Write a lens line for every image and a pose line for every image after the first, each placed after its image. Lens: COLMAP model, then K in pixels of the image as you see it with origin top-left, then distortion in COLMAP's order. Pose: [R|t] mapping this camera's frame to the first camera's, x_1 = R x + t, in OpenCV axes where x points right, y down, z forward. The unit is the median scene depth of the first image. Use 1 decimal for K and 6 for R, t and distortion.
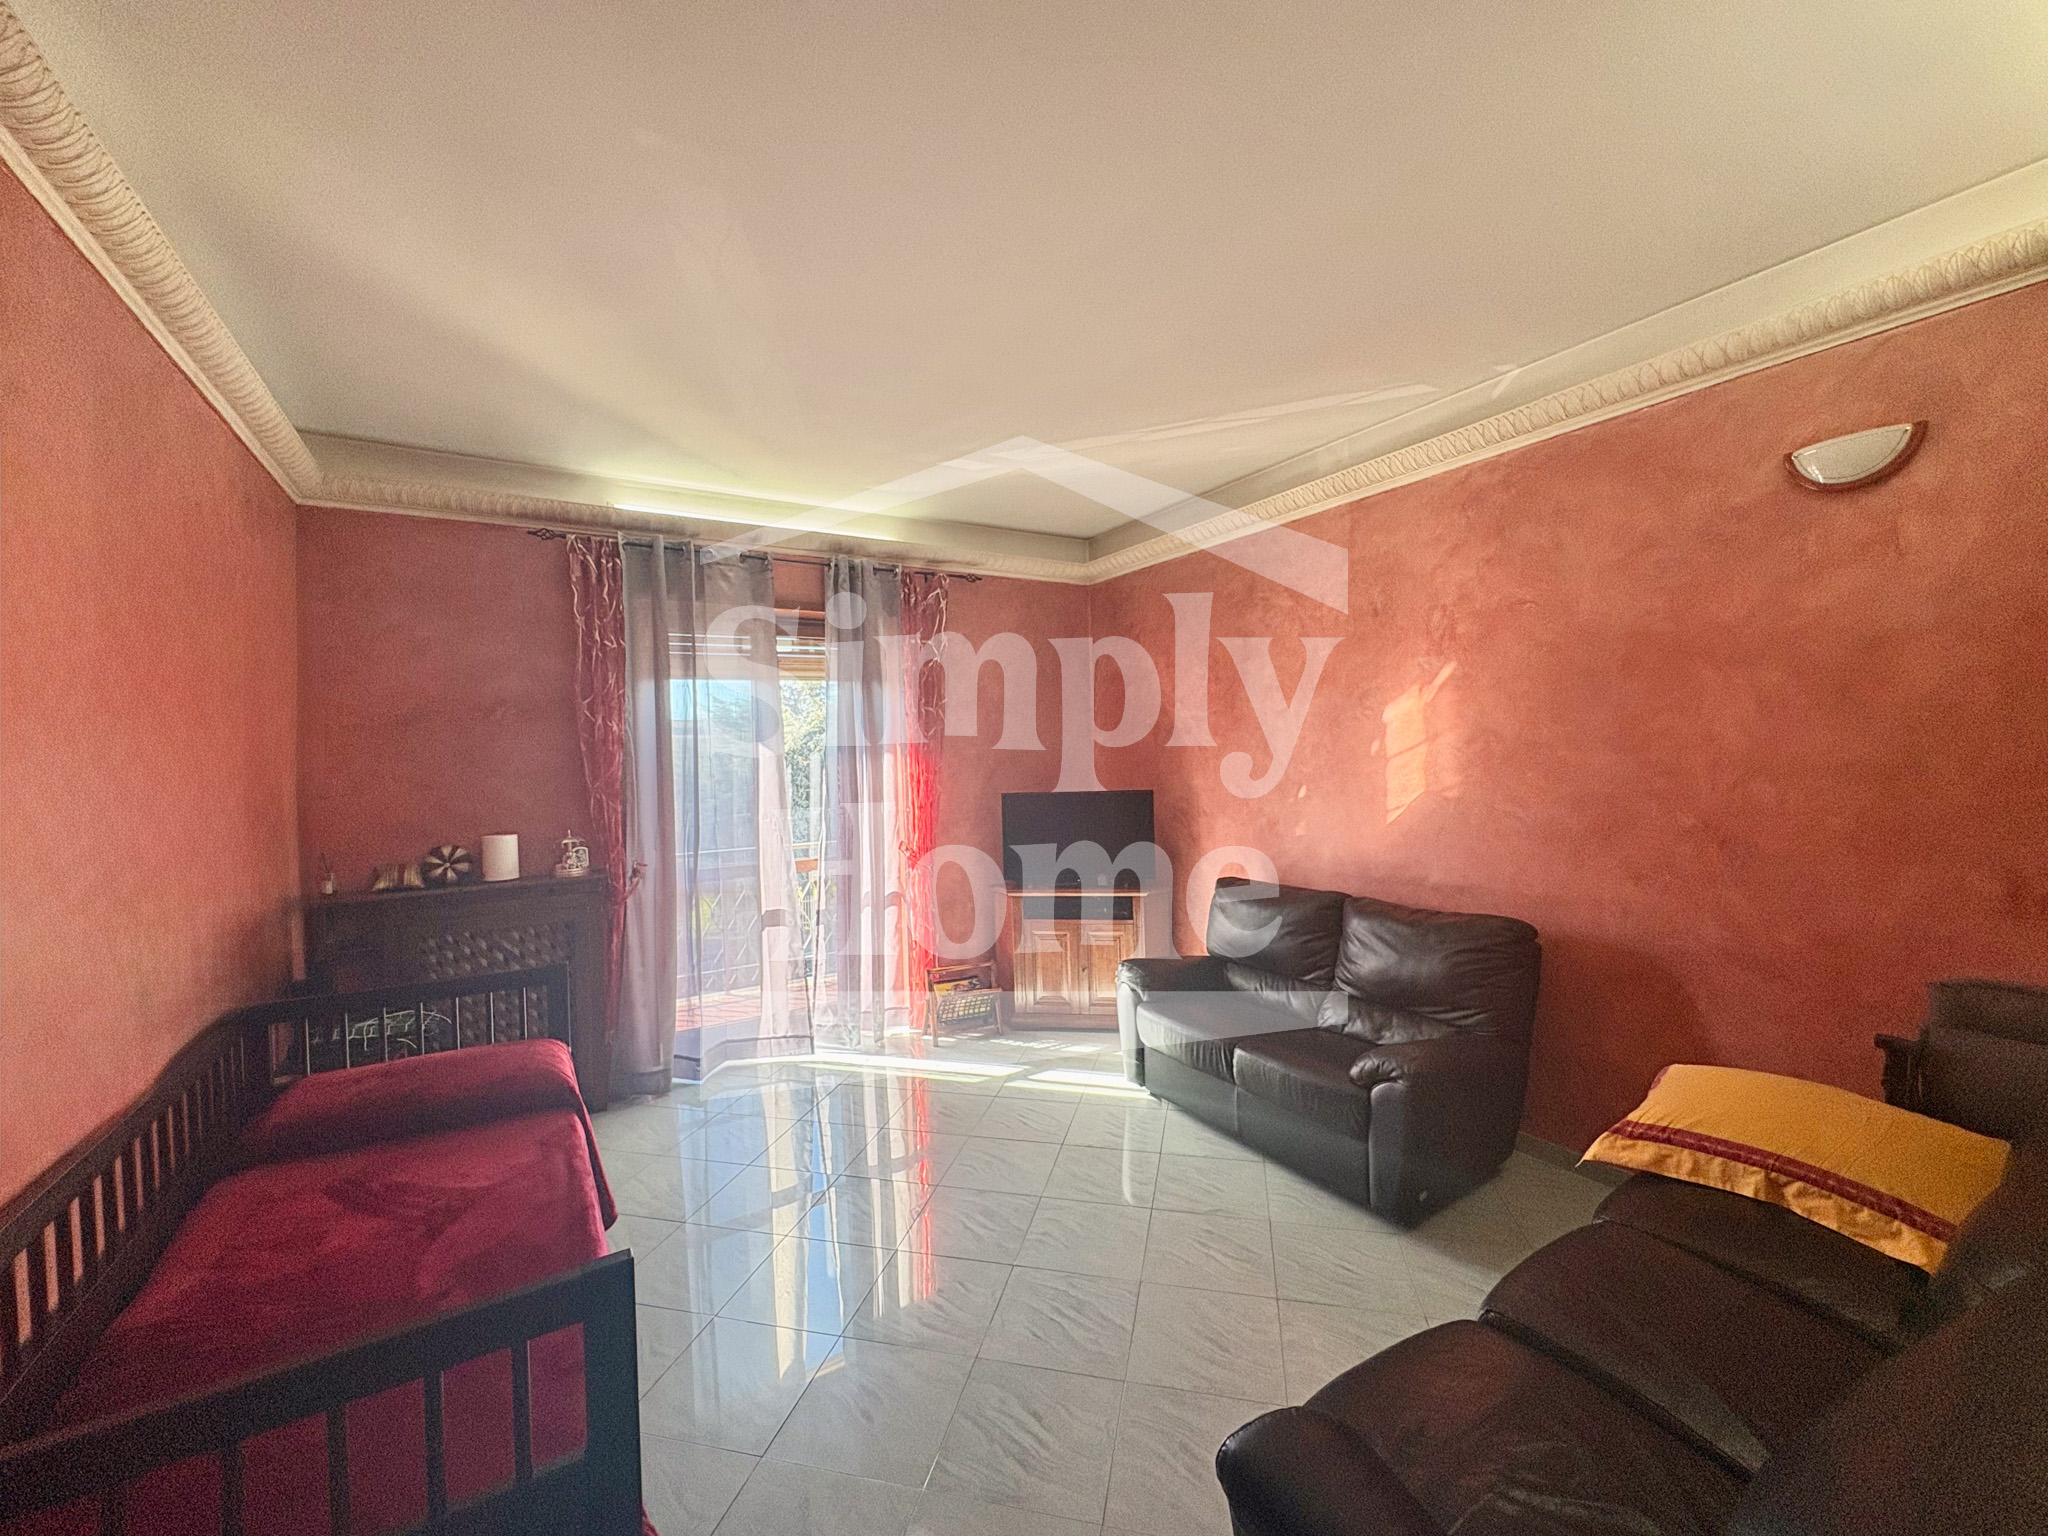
lens RADIAL K [[811.1, 0, 1026.4], [0, 811.1, 765.1], [0, 0, 1]] dist [-0.000244, -0.000437]
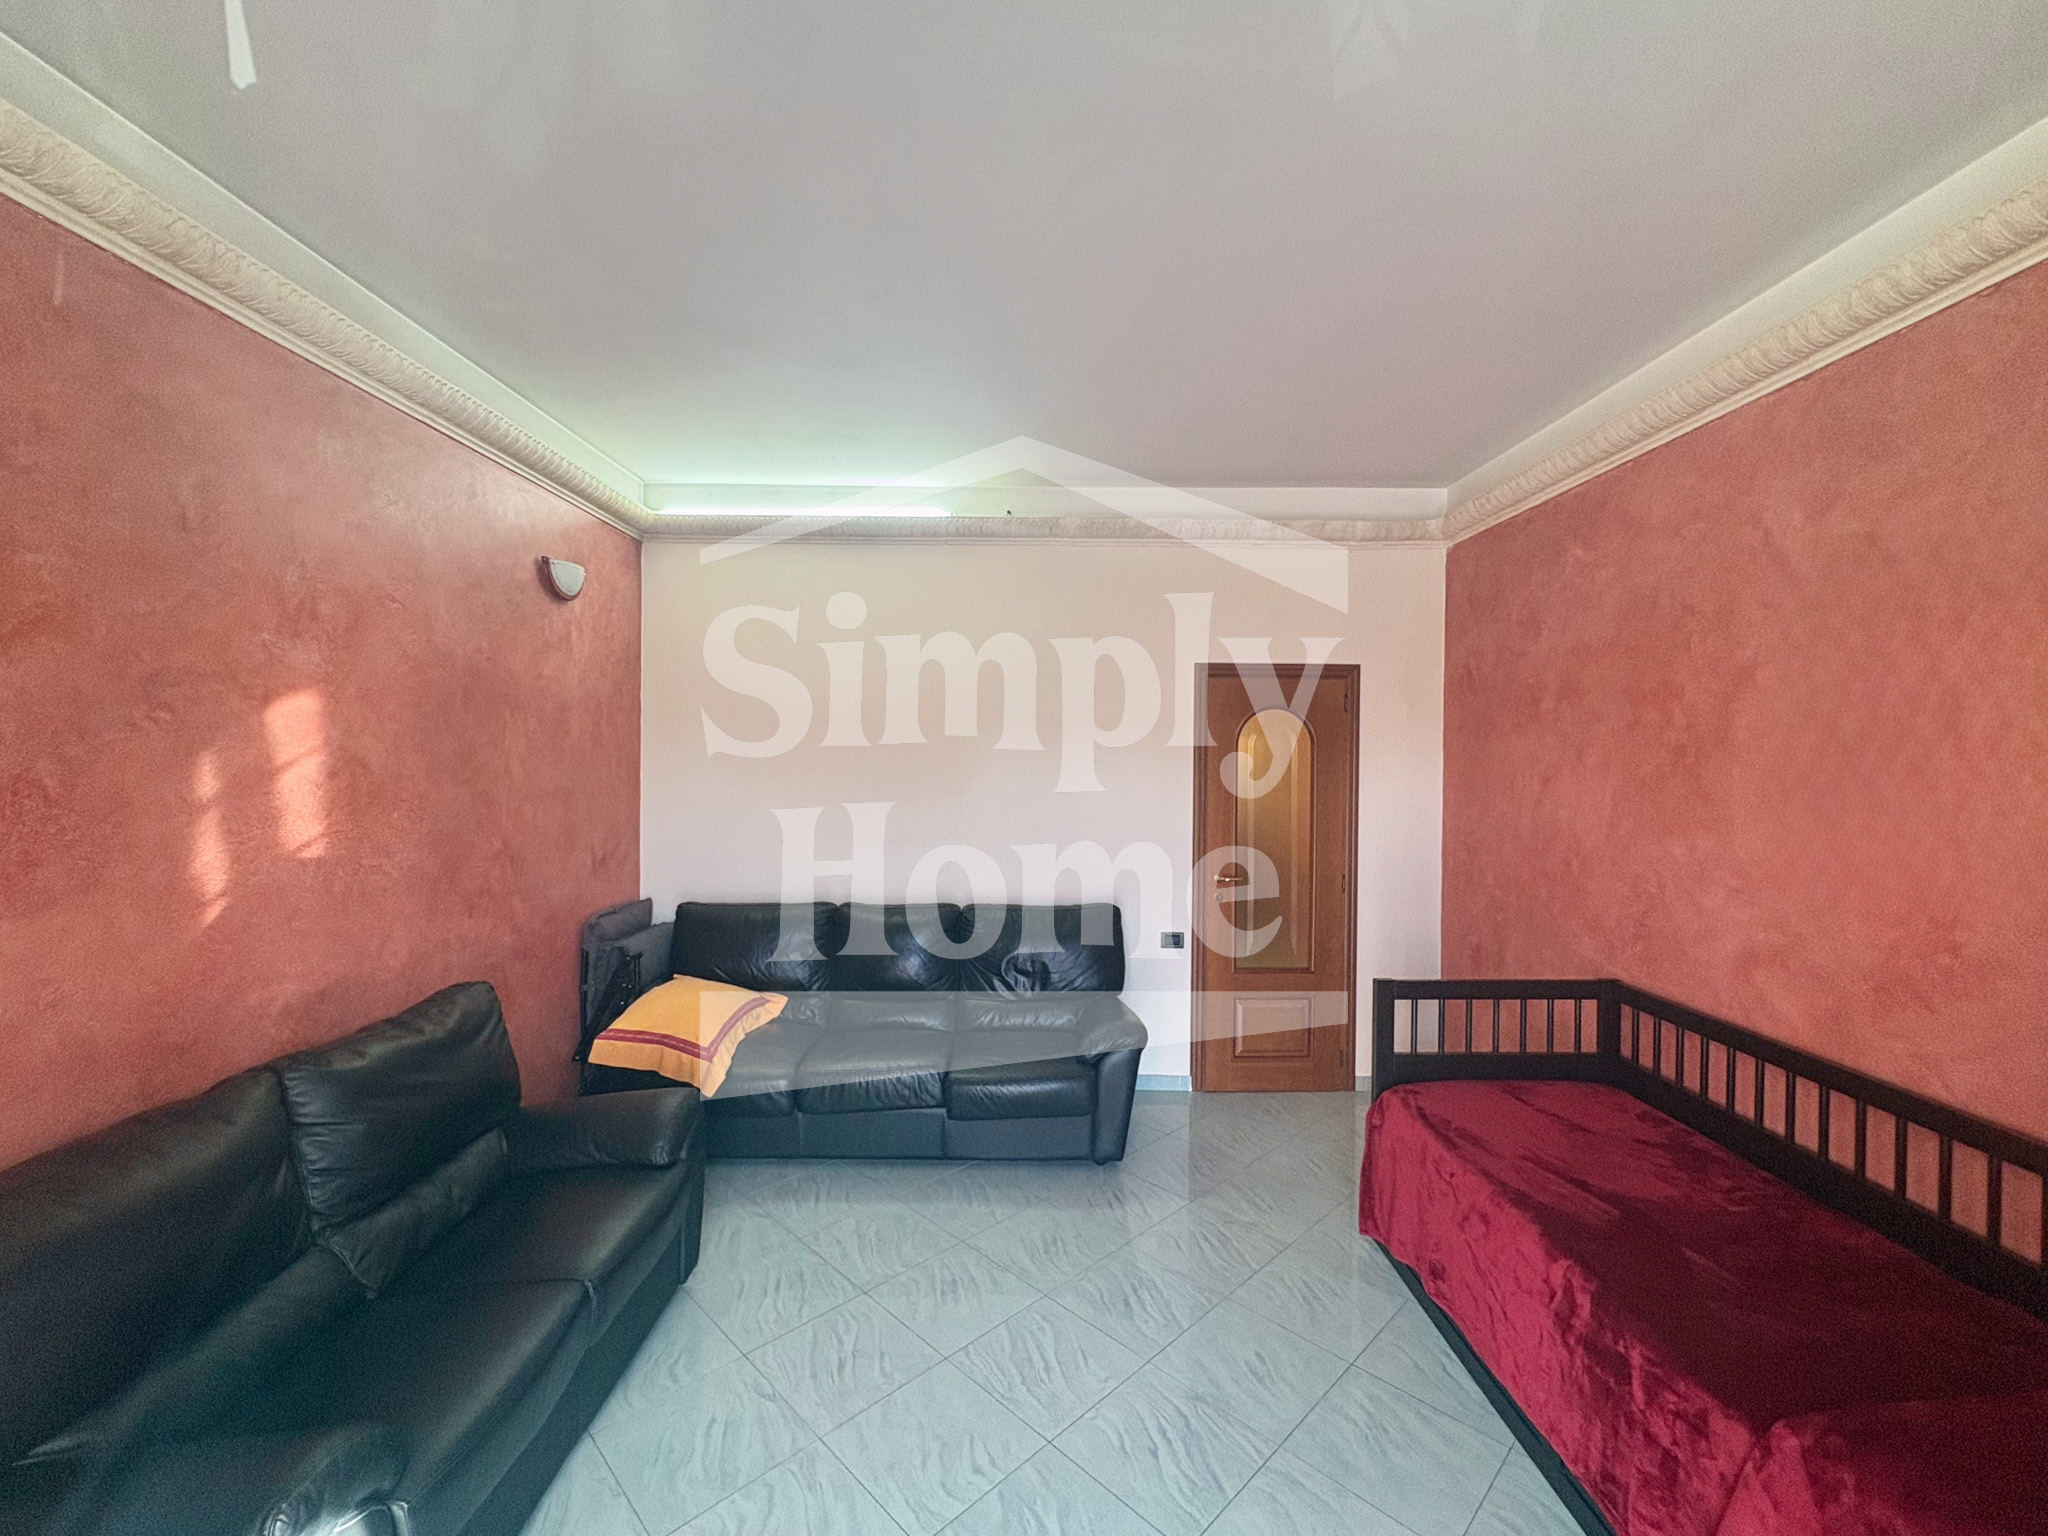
lens RADIAL K [[845.3, 0, 1025.1], [0, 845.3, 766.7], [0, 0, 1]] dist [-0.000952, 0.000227]
pose [[-0.848950, 0.011523, 0.528348, -0.296344], [0.024716, 0.999534, 0.017914, -0.030297], [-0.527896, 0.028267, -0.848839, 1.159012]]
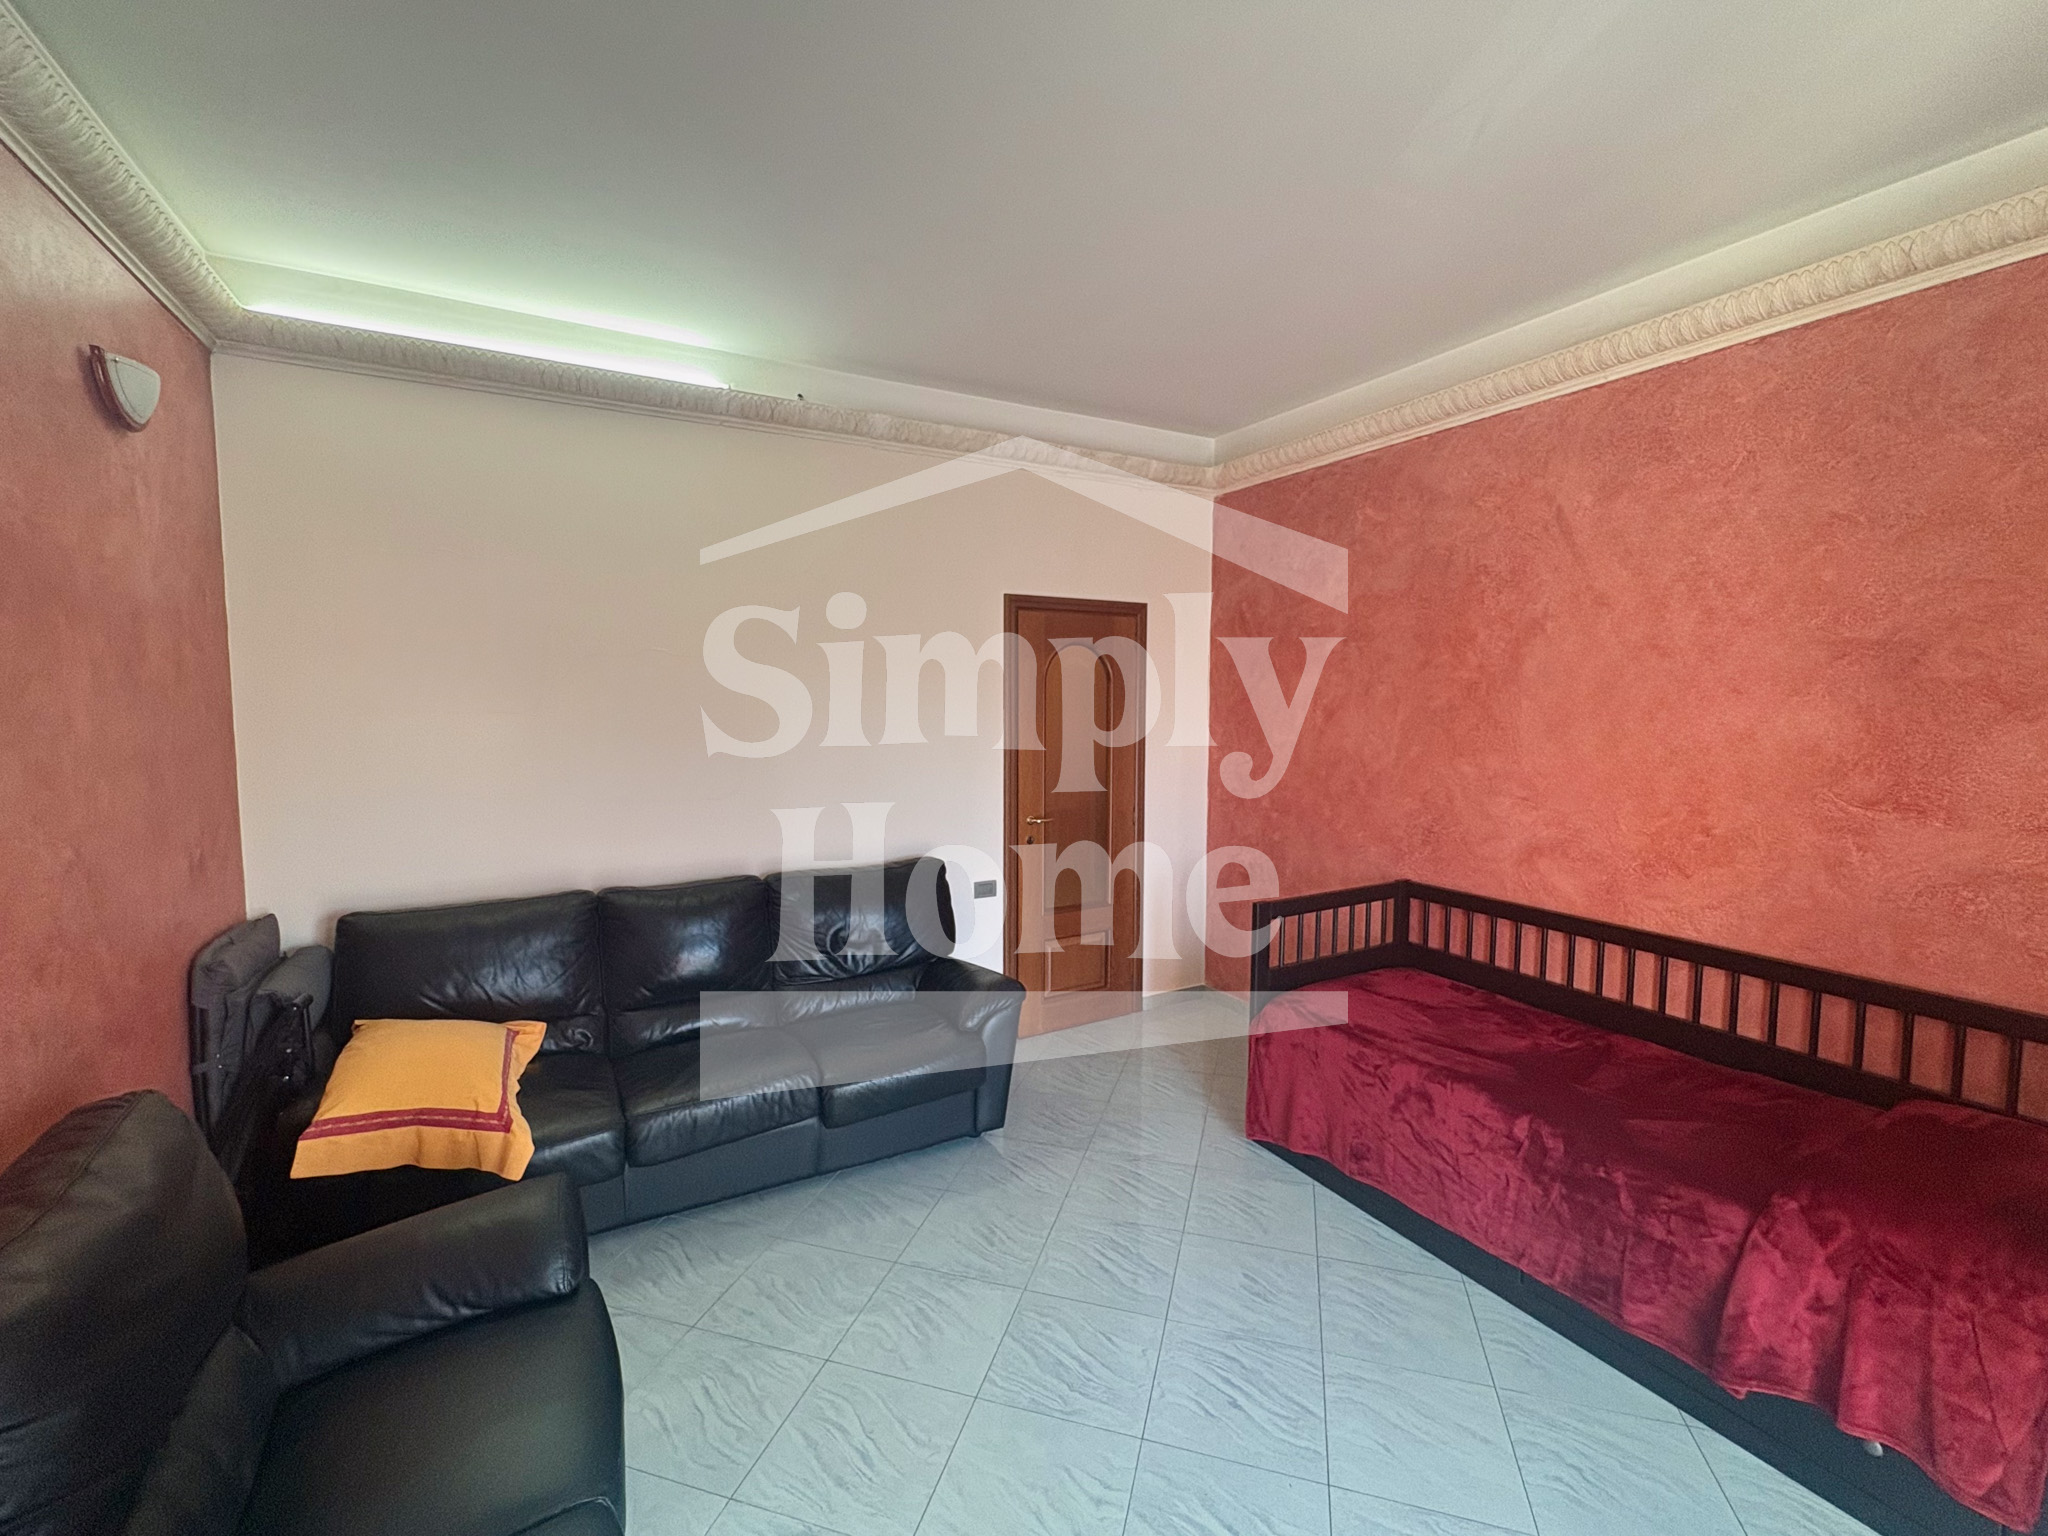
lens RADIAL K [[873.2, 0, 1026.7], [0, 873.2, 766.2], [0, 0, 1]] dist [-0.001274, 0.000372]
pose [[-0.998179, 0.018496, 0.057418, 0.021938], [0.024146, 0.994763, 0.099311, -0.036033], [-0.055281, 0.100516, -0.993398, 1.180220]]
